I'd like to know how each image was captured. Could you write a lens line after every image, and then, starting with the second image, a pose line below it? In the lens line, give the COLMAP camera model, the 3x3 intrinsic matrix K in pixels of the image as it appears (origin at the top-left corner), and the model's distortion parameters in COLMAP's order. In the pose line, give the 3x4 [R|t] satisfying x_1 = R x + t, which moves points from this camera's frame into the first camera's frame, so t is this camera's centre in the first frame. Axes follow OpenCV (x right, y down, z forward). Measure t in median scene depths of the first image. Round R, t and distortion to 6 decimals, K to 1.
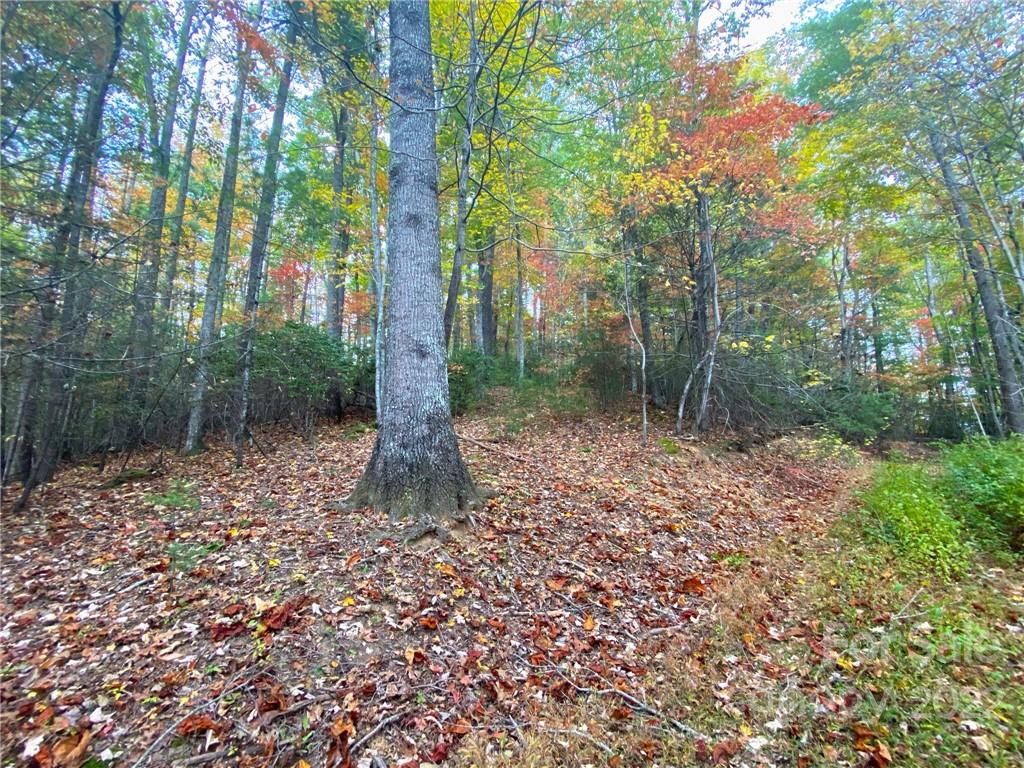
lens RADIAL K [[408.2, 0, 507.7], [0, 408.2, 382.6], [0, 0, 1]] dist [-0.046930, -0.001952]
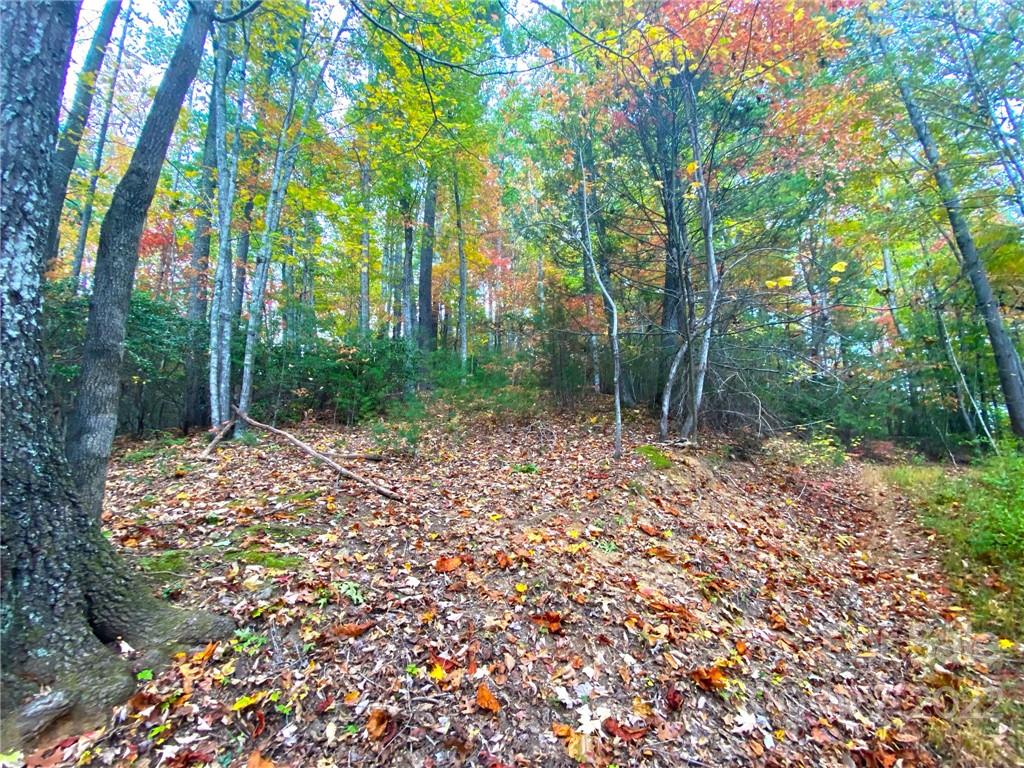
lens RADIAL K [[408.2, 0, 515.0], [0, 408.2, 381.3], [0, 0, 1]] dist [-0.046930, -0.001952]
pose [[0.994156, -0.013260, 0.107132, 0.125130], [0.015719, 0.999631, -0.022139, 0.053972], [-0.106799, 0.023694, 0.993998, 0.437705]]
